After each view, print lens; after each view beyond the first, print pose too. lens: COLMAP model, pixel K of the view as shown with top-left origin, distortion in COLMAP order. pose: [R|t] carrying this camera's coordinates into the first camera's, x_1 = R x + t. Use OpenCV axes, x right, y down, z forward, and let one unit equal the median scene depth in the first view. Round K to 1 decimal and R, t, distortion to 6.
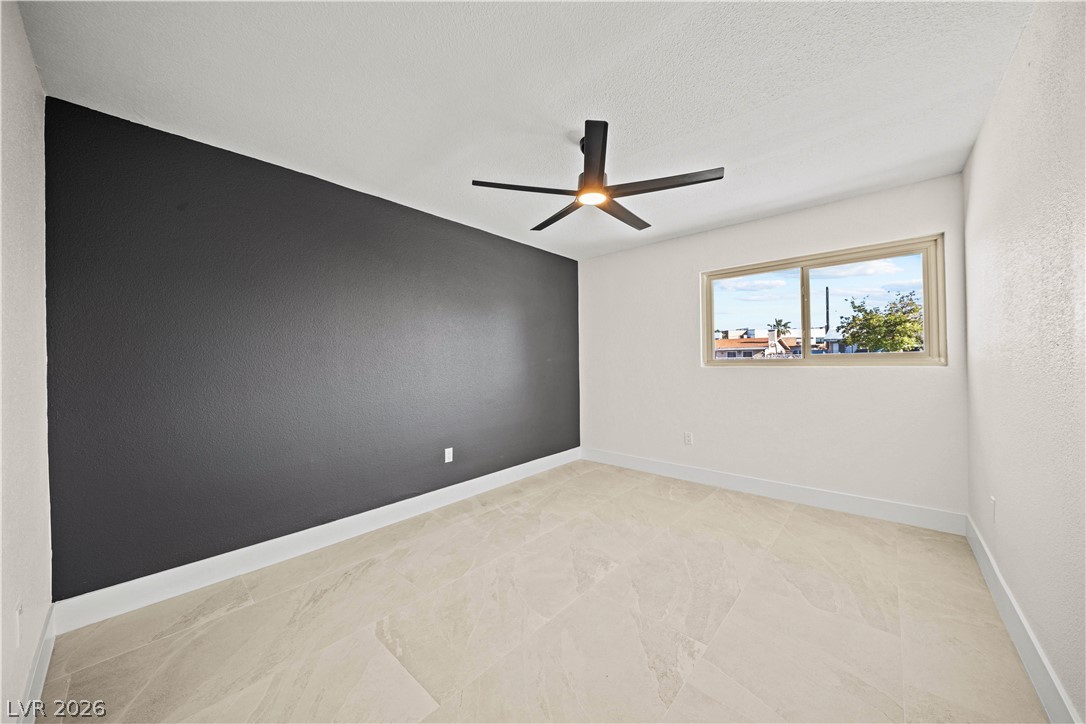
lens RADIAL K [[382.6, 0, 540.3], [0, 382.6, 359.2], [0, 0, 1]] dist [0.011745, -0.005804]
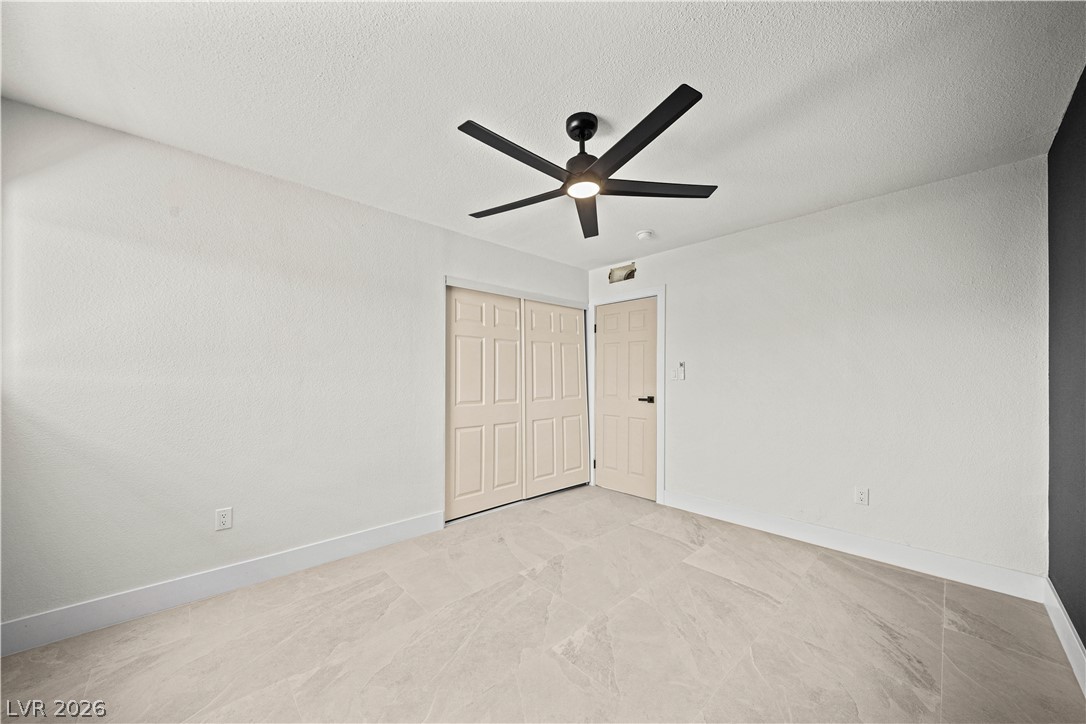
lens RADIAL K [[382.6, 0, 540.3], [0, 382.6, 359.2], [0, 0, 1]] dist [0.011745, -0.005804]
pose [[-0.996721, 0.011931, 0.080027, 0.182700], [0.007889, 0.998686, -0.050642, -0.000214], [-0.080526, -0.049845, -0.995505, 2.047683]]
